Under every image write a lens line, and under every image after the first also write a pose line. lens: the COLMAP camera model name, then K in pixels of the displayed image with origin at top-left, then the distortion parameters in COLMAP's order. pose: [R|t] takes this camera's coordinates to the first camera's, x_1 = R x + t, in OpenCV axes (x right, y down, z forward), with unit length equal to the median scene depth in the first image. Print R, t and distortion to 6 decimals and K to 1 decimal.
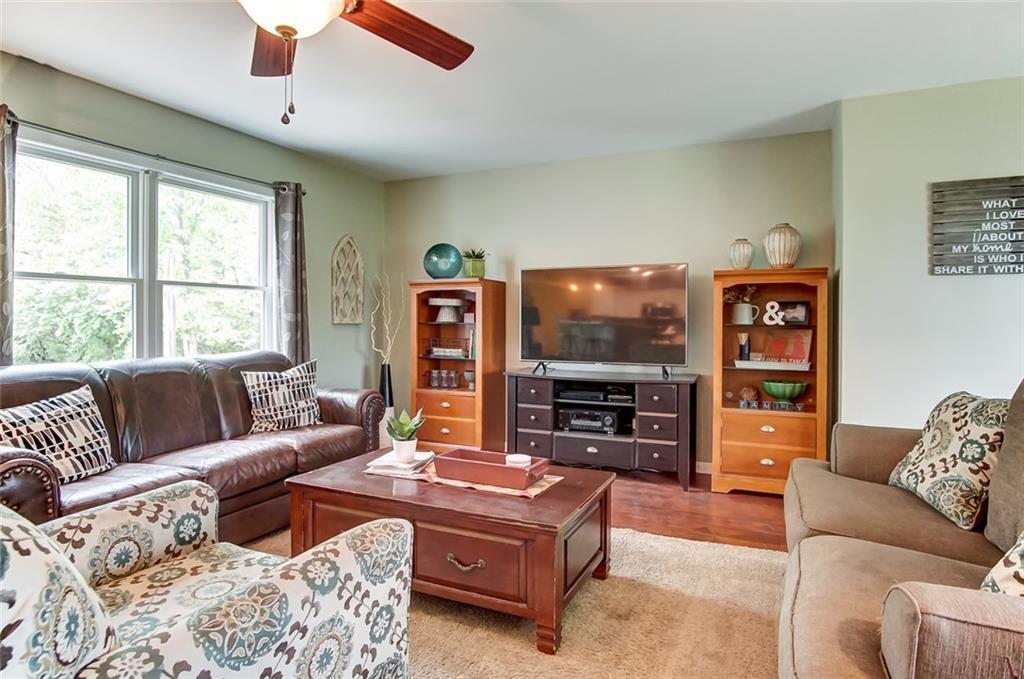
lens RADIAL K [[565.5, 0, 519.3], [0, 565.5, 323.8], [0, 0, 1]] dist [-0.026686, -0.000134]
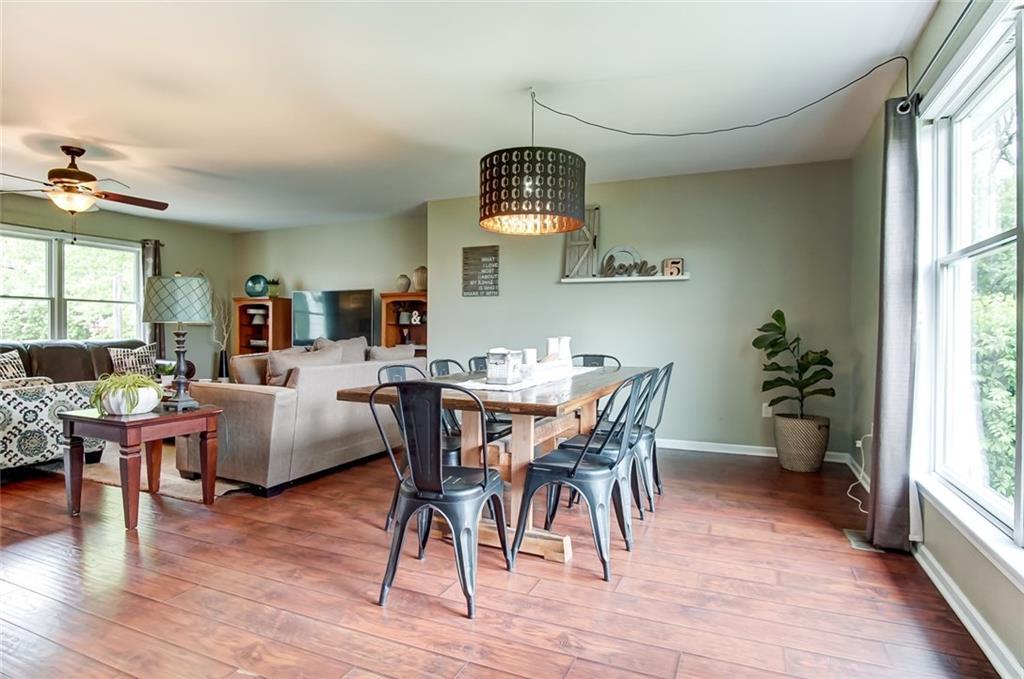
lens RADIAL K [[552.8, 0, 512.0], [0, 552.8, 339.5], [0, 0, 1]] dist [-0.024293, 0.001272]
pose [[0.999923, 0.001739, 0.012316, 0.804266], [-0.001815, 0.999980, 0.006133, 0.043117], [-0.012305, -0.006154, 0.999905, -0.802349]]
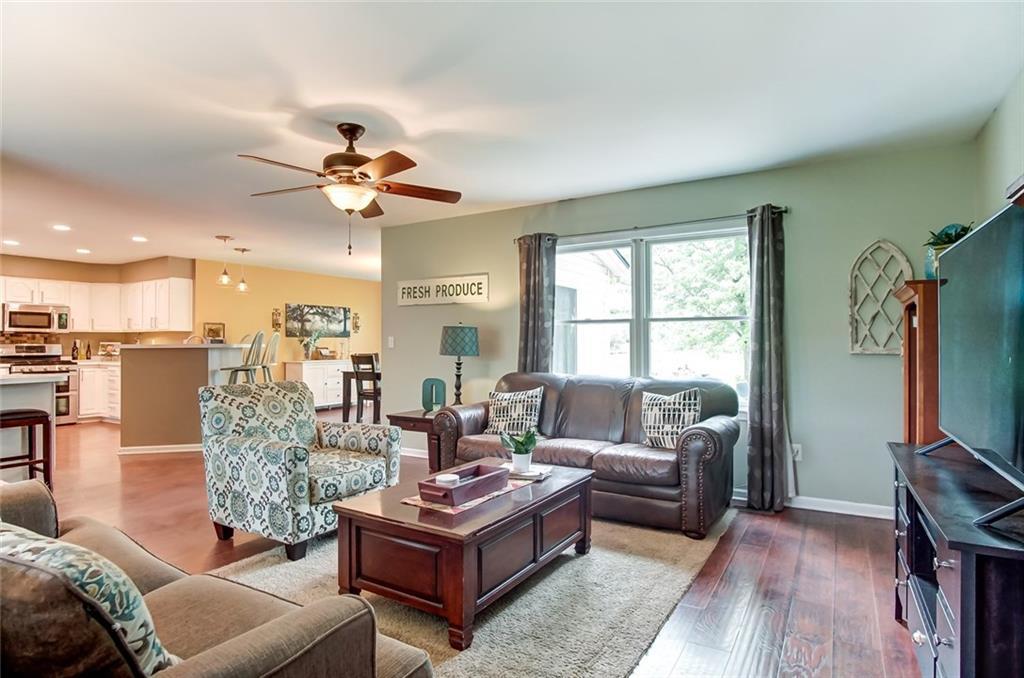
lens RADIAL K [[552.8, 0, 512.0], [0, 552.8, 339.0], [0, 0, 1]] dist [-0.024293, 0.001272]
pose [[-0.116320, -0.010513, -0.993156, 0.716114], [-0.007734, 0.999923, -0.009679, -0.014340], [0.993182, 0.006555, -0.116393, 0.851821]]
